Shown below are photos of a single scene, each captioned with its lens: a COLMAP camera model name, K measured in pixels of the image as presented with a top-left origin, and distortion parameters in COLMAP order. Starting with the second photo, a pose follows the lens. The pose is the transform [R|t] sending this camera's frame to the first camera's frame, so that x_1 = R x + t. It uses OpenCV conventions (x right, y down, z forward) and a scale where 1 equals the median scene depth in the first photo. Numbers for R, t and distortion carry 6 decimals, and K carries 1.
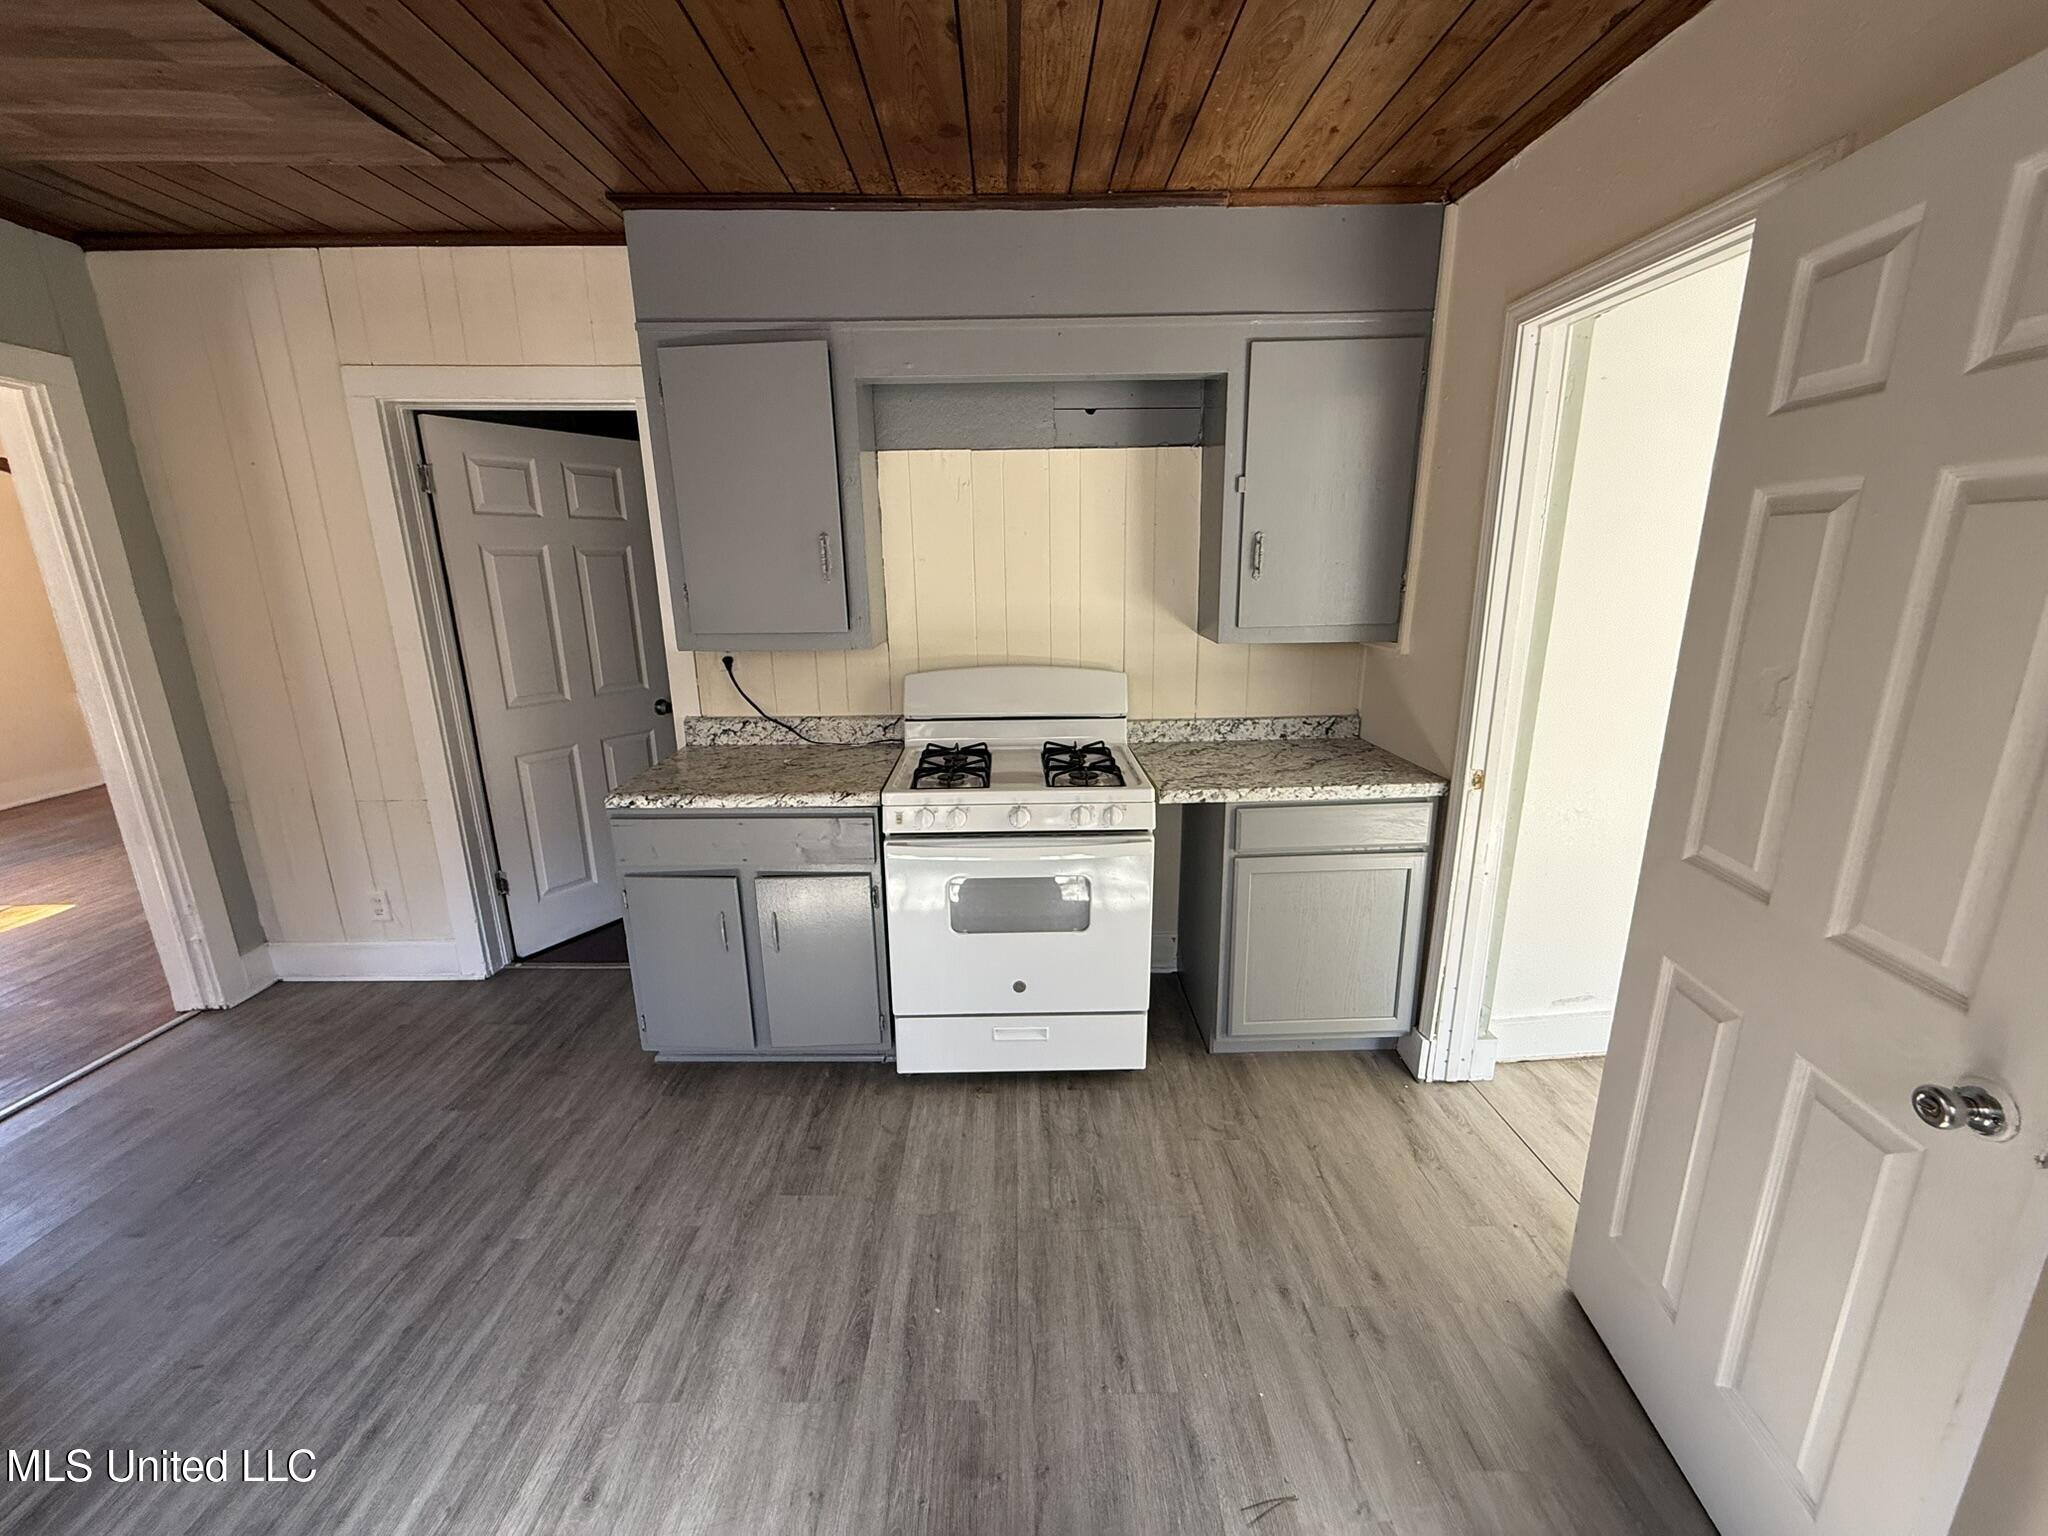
lens RADIAL K [[813.4, 0, 1018.5], [0, 813.4, 767.9], [0, 0, 1]] dist [0.000353, 0.000563]
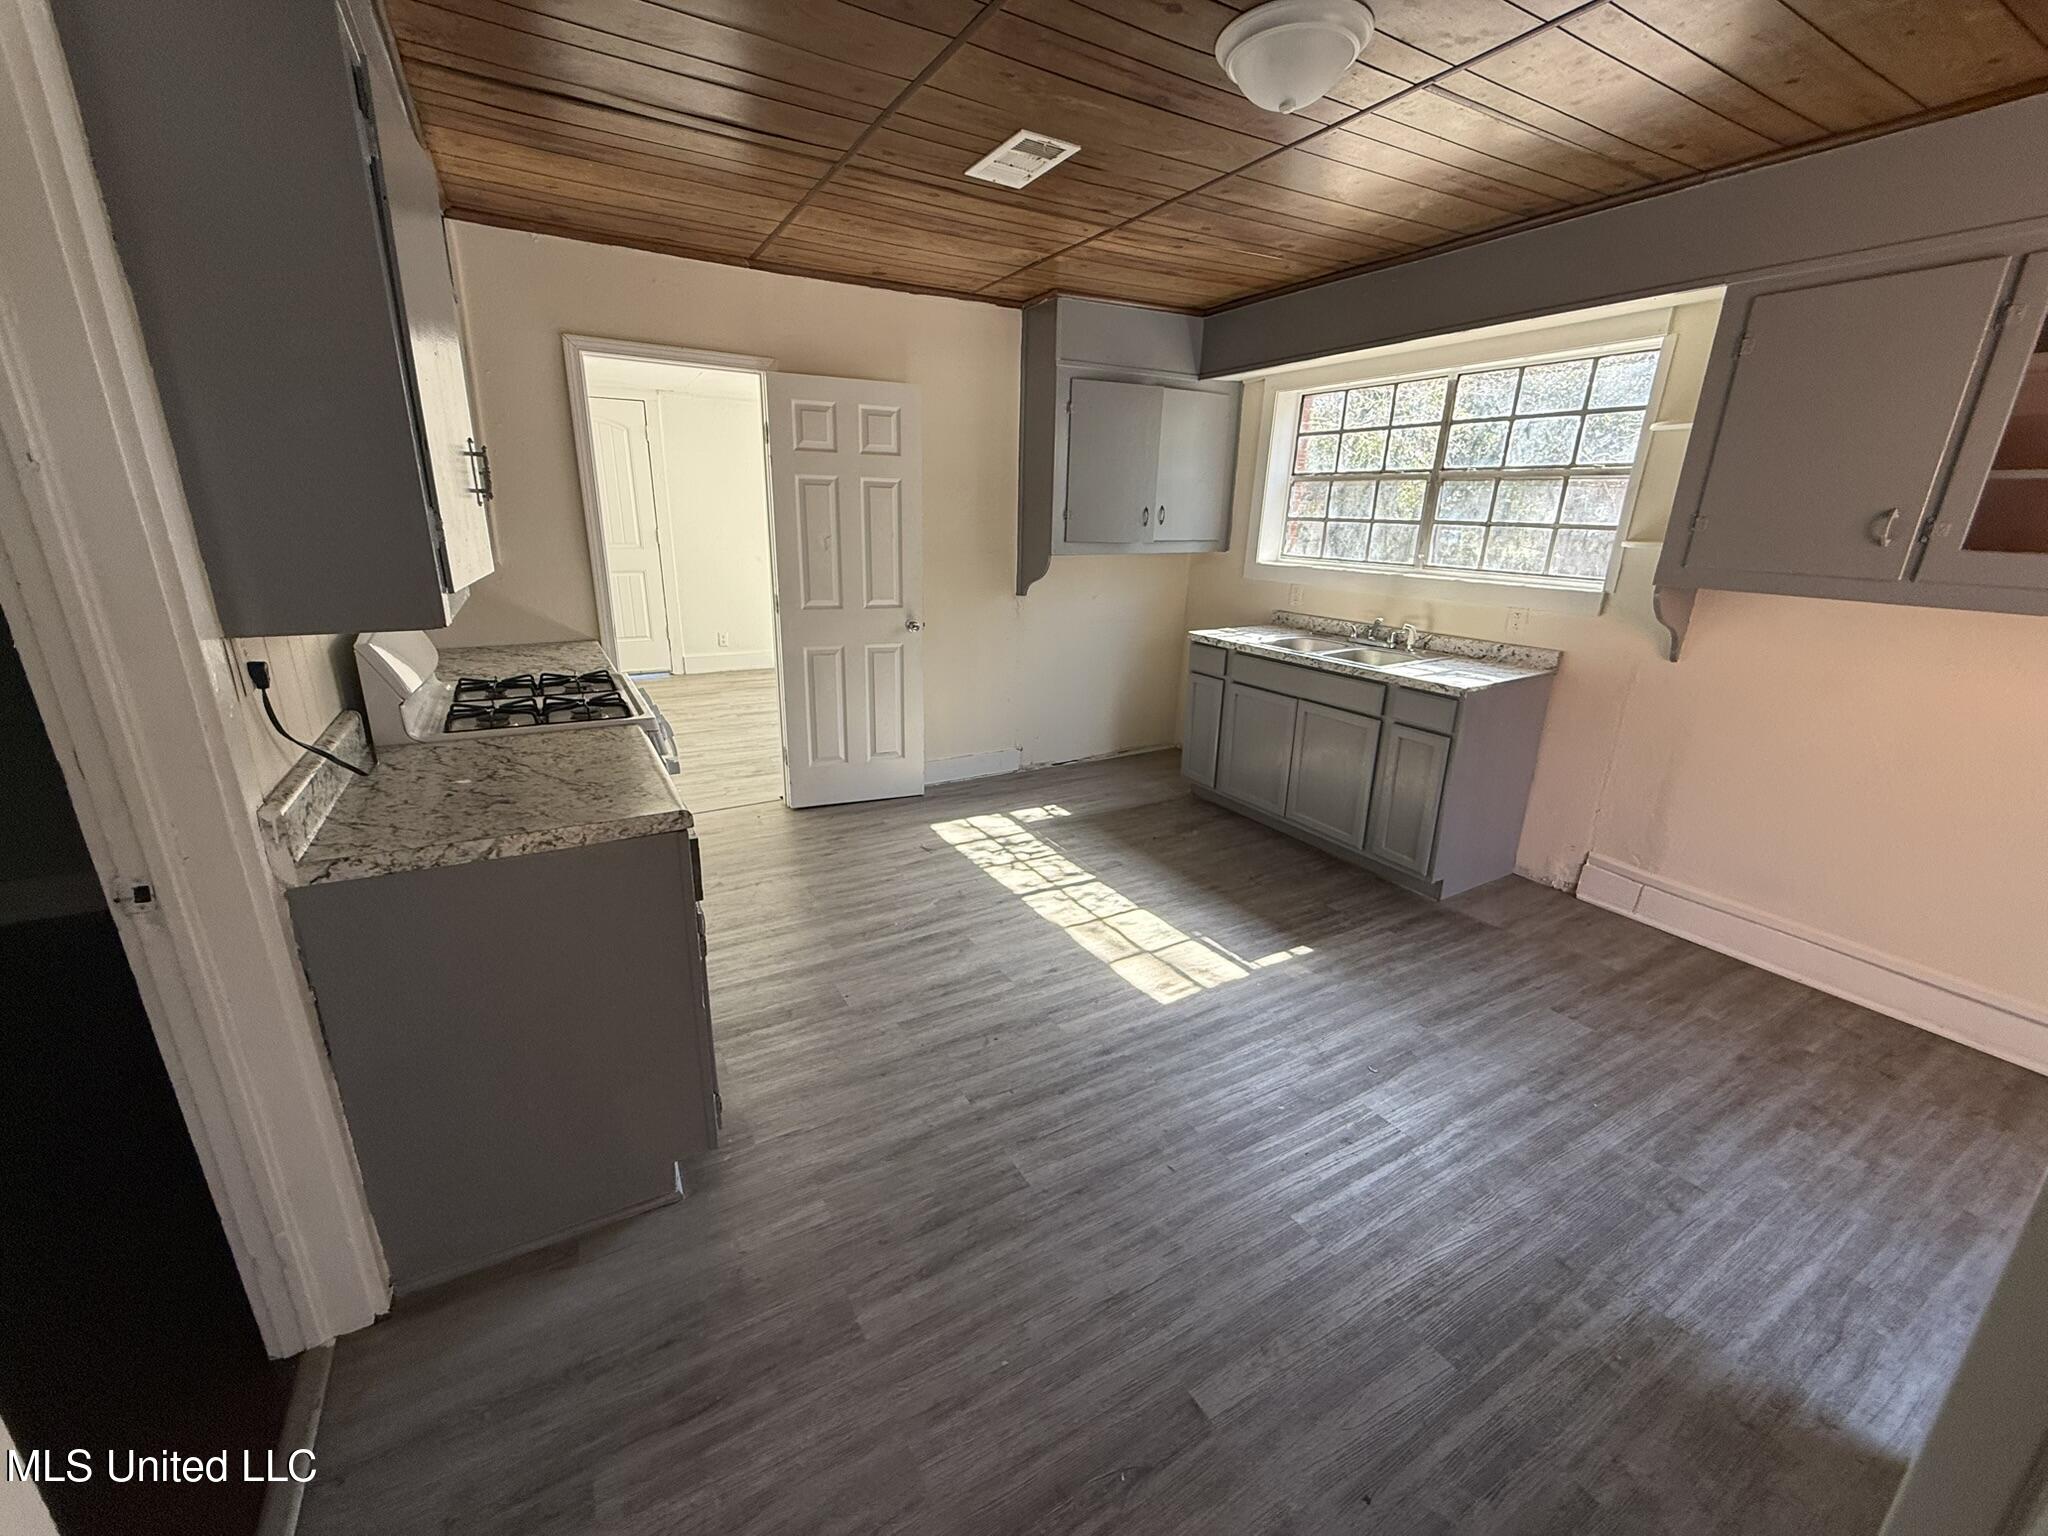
lens RADIAL K [[813.4, 0, 1014.1], [0, 813.4, 764.6], [0, 0, 1]] dist [0.000353, 0.000563]
pose [[-0.488019, -0.256318, 0.834349, -1.650558], [0.201557, 0.896979, 0.393451, -0.298543], [-0.849242, 0.360180, -0.386080, 1.369301]]
